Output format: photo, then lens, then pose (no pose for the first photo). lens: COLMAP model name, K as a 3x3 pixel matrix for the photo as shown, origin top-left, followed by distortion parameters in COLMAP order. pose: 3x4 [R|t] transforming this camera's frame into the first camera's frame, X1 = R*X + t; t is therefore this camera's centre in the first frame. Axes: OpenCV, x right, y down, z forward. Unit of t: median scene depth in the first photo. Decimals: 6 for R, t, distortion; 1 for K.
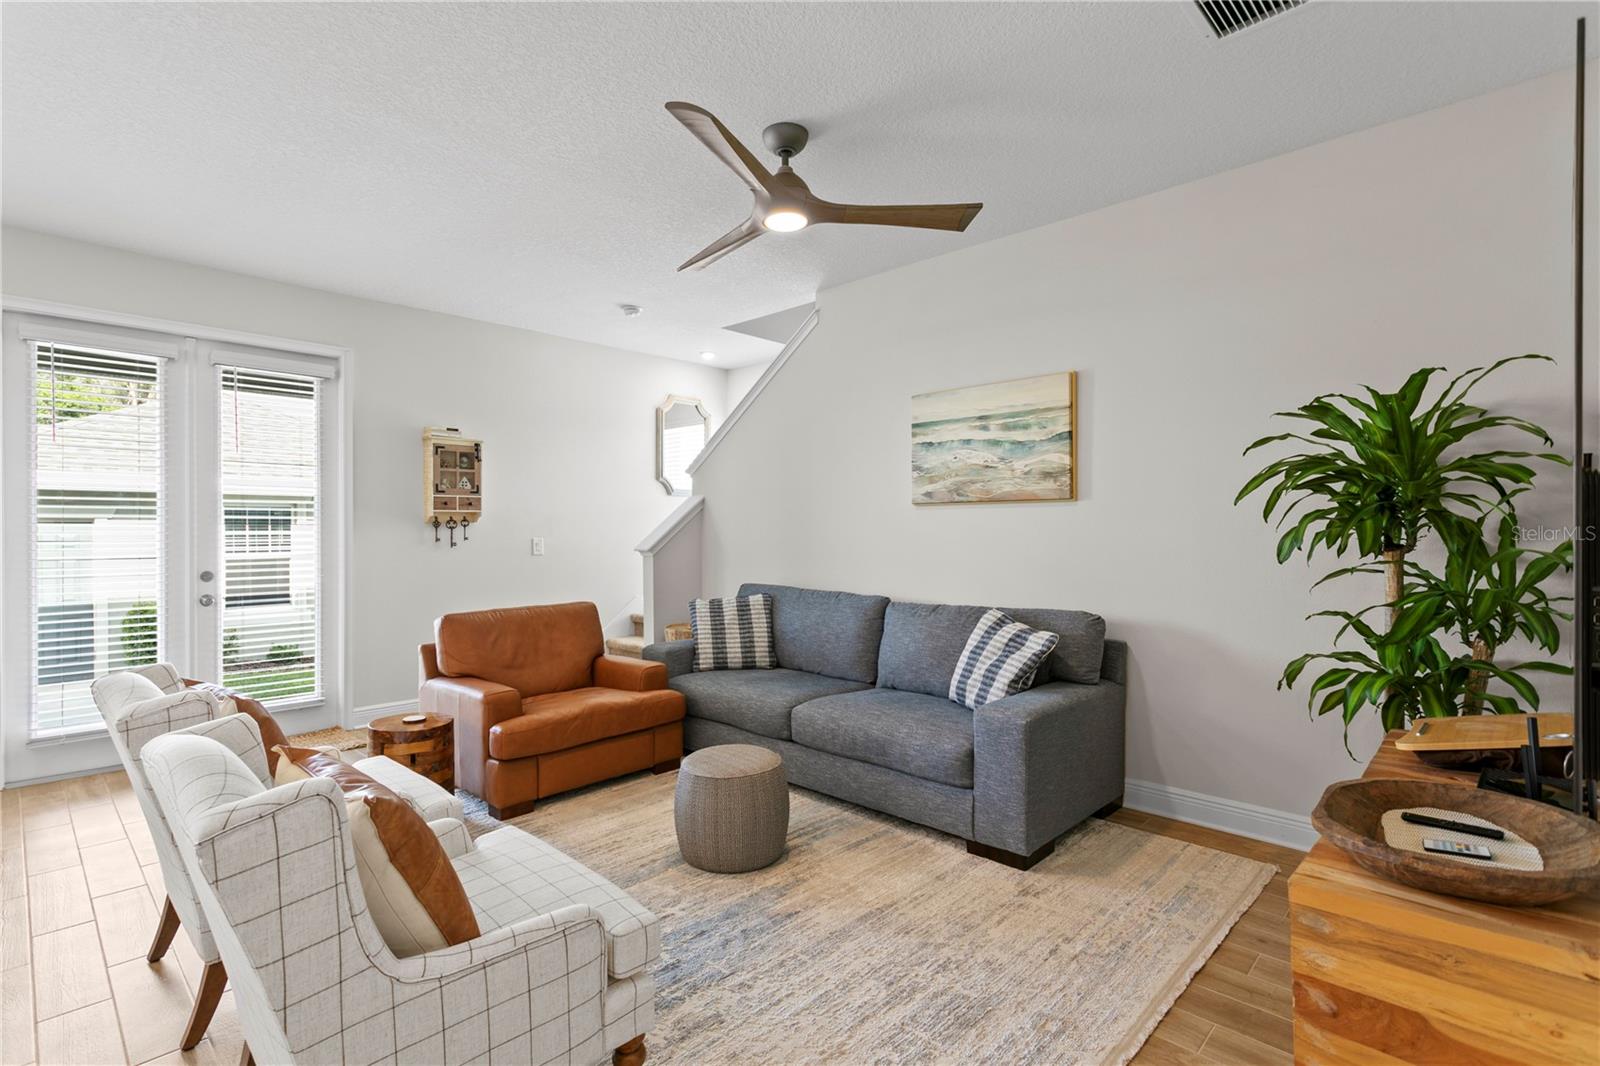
lens RADIAL K [[765.0, 0, 784.7], [0, 765.0, 530.6], [0, 0, 1]] dist [-0.000731, 0.004125]
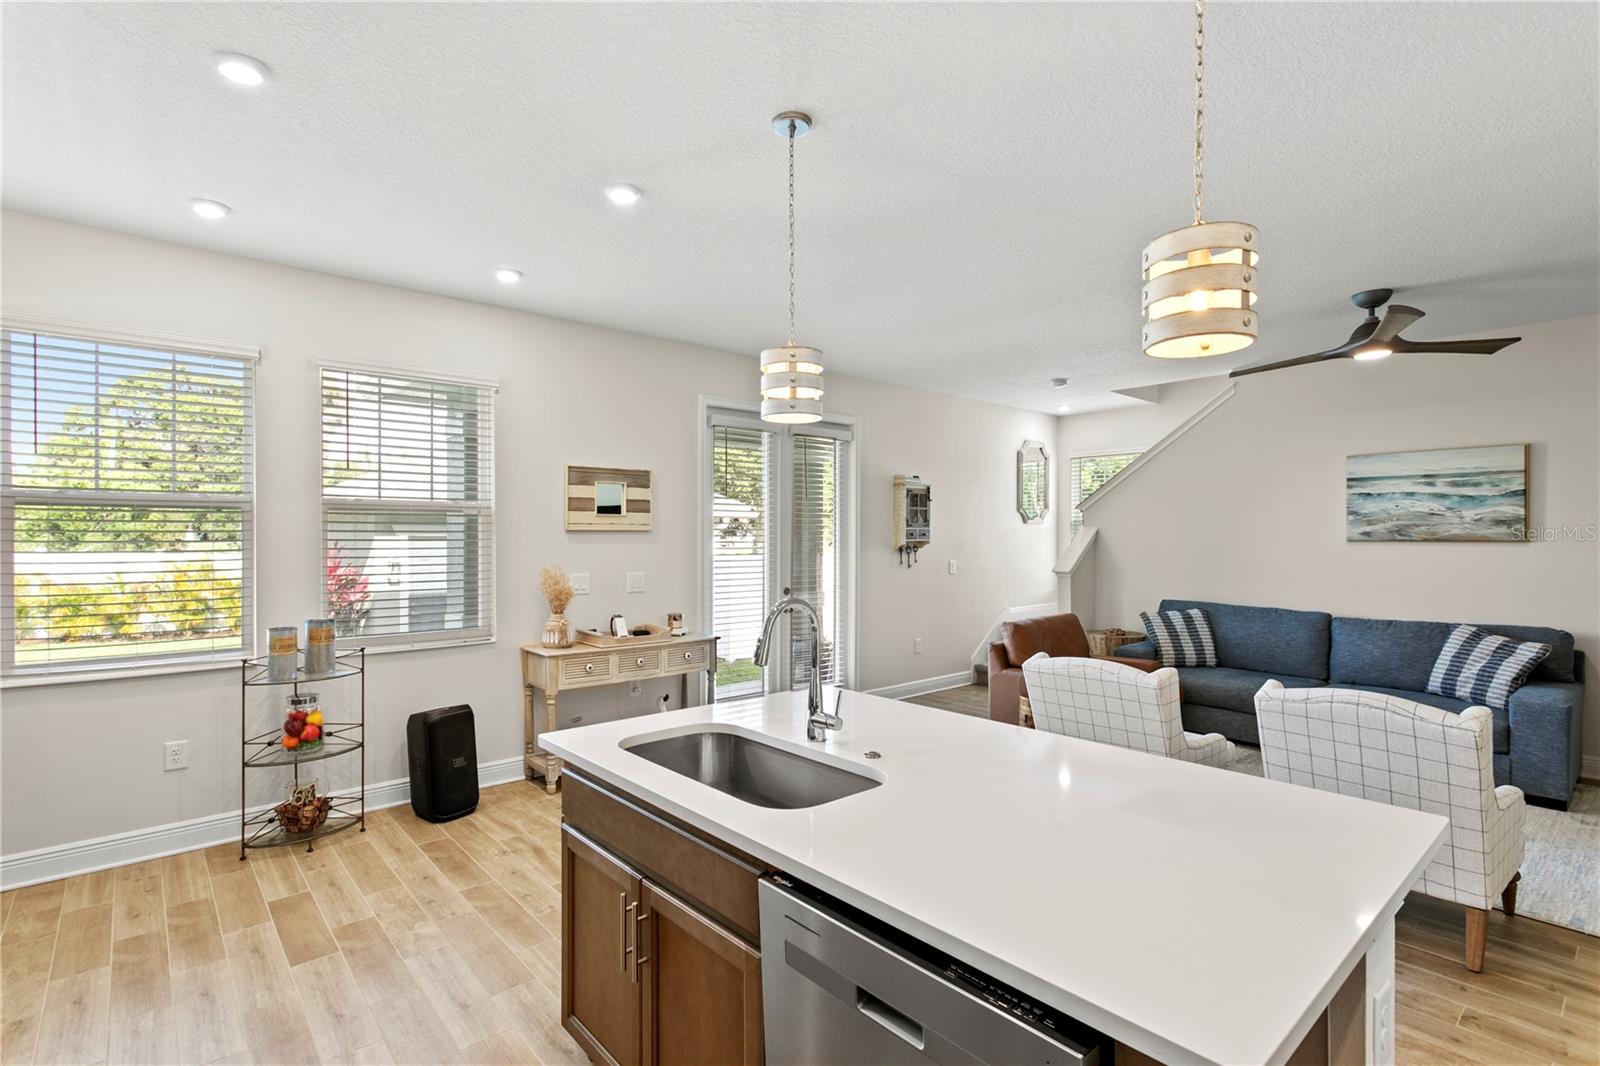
lens RADIAL K [[765.0, 0, 772.1], [0, 765.0, 536.1], [0, 0, 1]] dist [-0.000731, 0.004125]
pose [[0.995571, 0.003999, -0.093929, -0.713401], [-0.003986, 0.999992, 0.000330, -0.041532], [0.093929, 0.000046, 0.995579, -0.386791]]
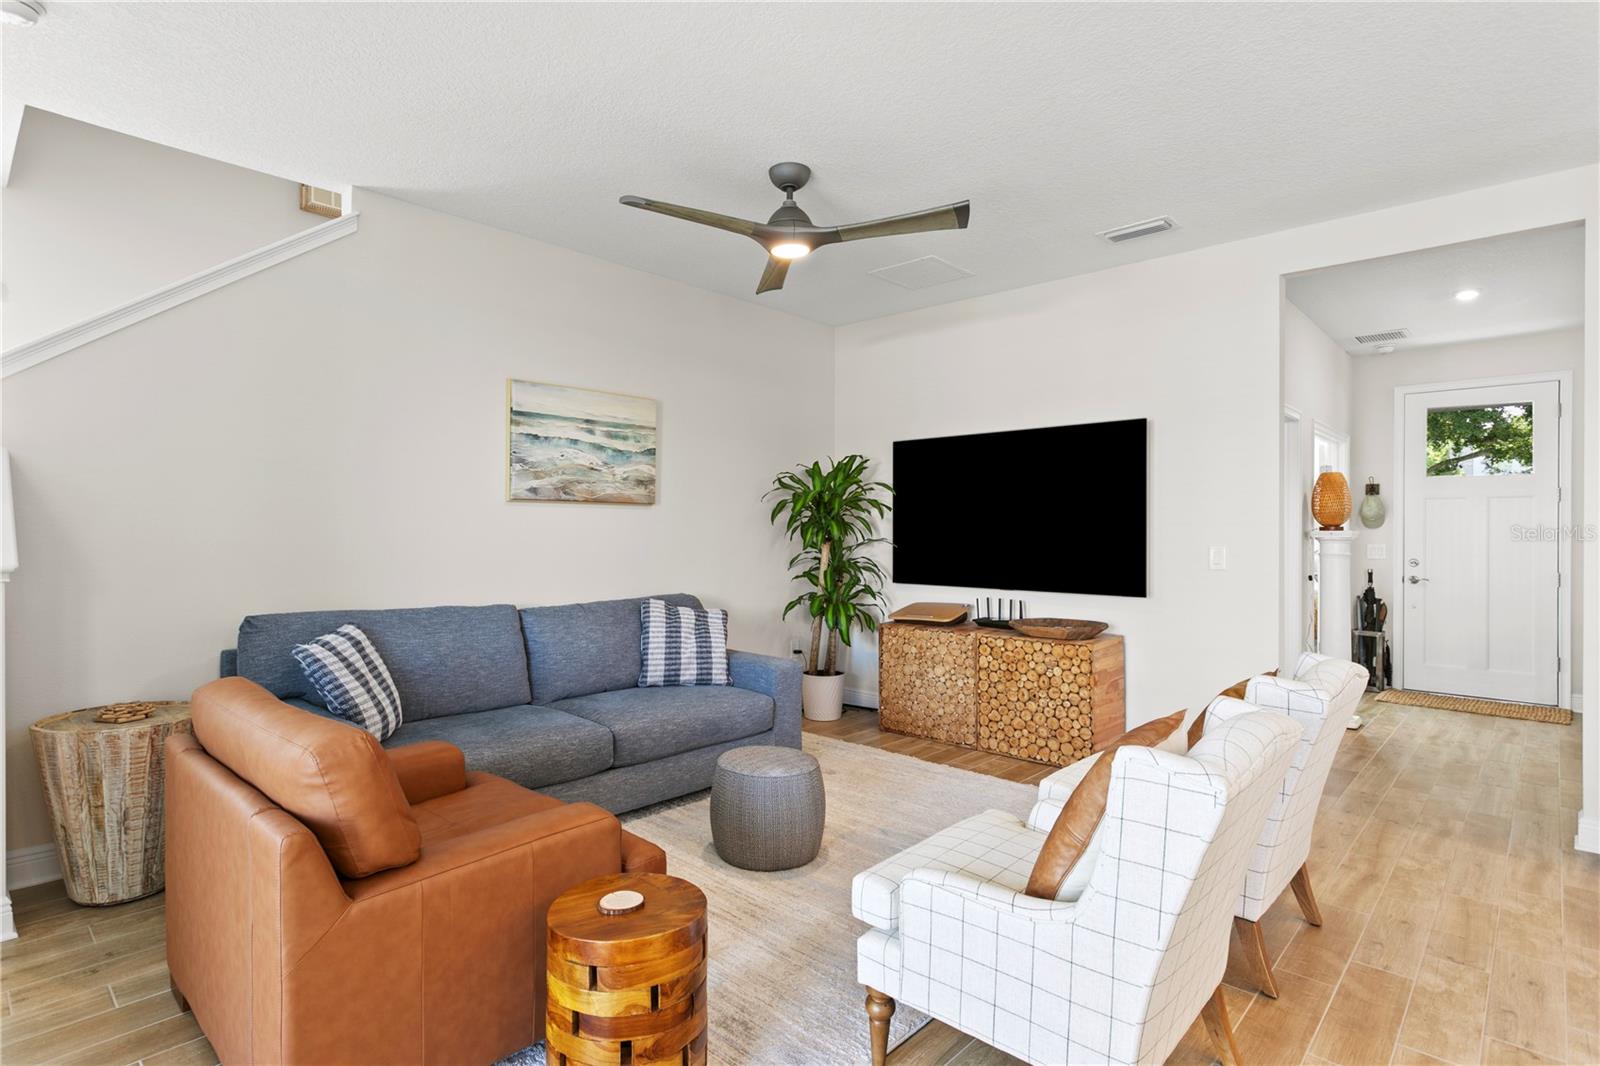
lens RADIAL K [[809.0, 0, 783.4], [0, 809.0, 530.2], [0, 0, 1]] dist [-0.013926, 0.006886]
pose [[-0.017574, 0.001954, 0.999844, -0.840312], [-0.007645, 0.999969, -0.002089, 0.001319], [-0.999816, -0.007681, -0.017559, 0.744869]]
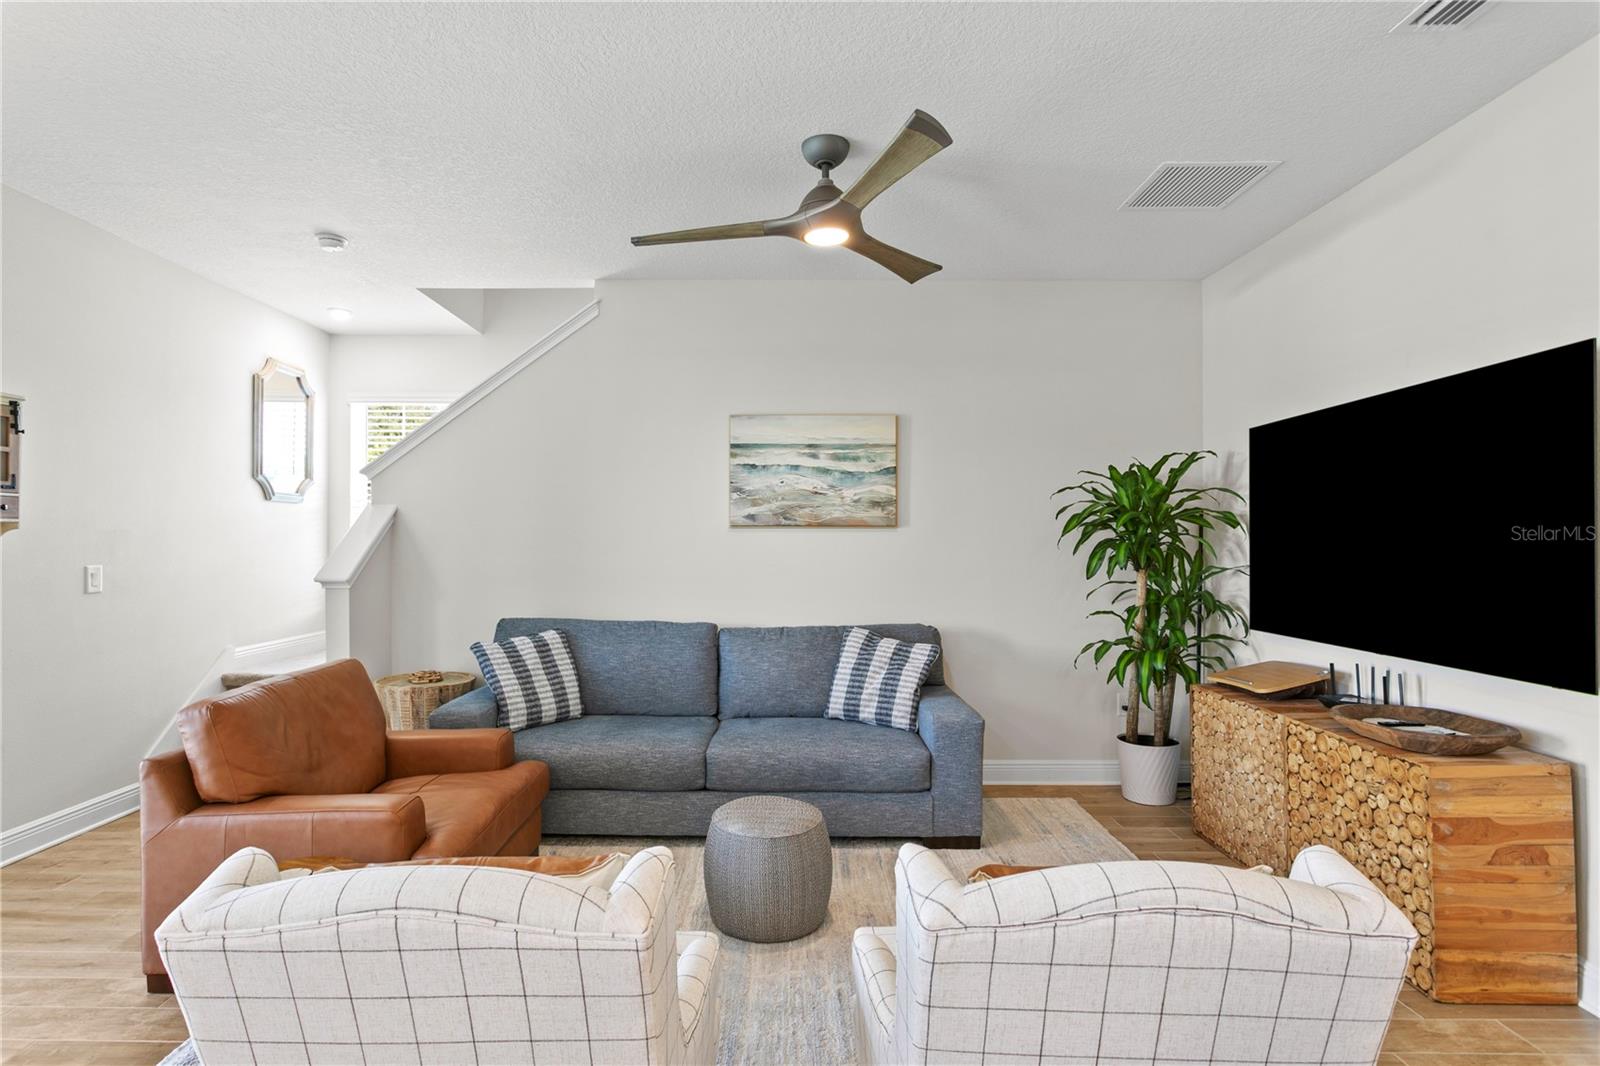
lens RADIAL K [[809.0, 0, 782.2], [0, 809.0, 539.1], [0, 0, 1]] dist [-0.013926, 0.006886]
pose [[0.718198, 0.005857, 0.695814, -0.535877], [-0.003706, 0.999983, -0.004593, -0.014481], [-0.695829, 0.000720, 0.718208, 0.229207]]
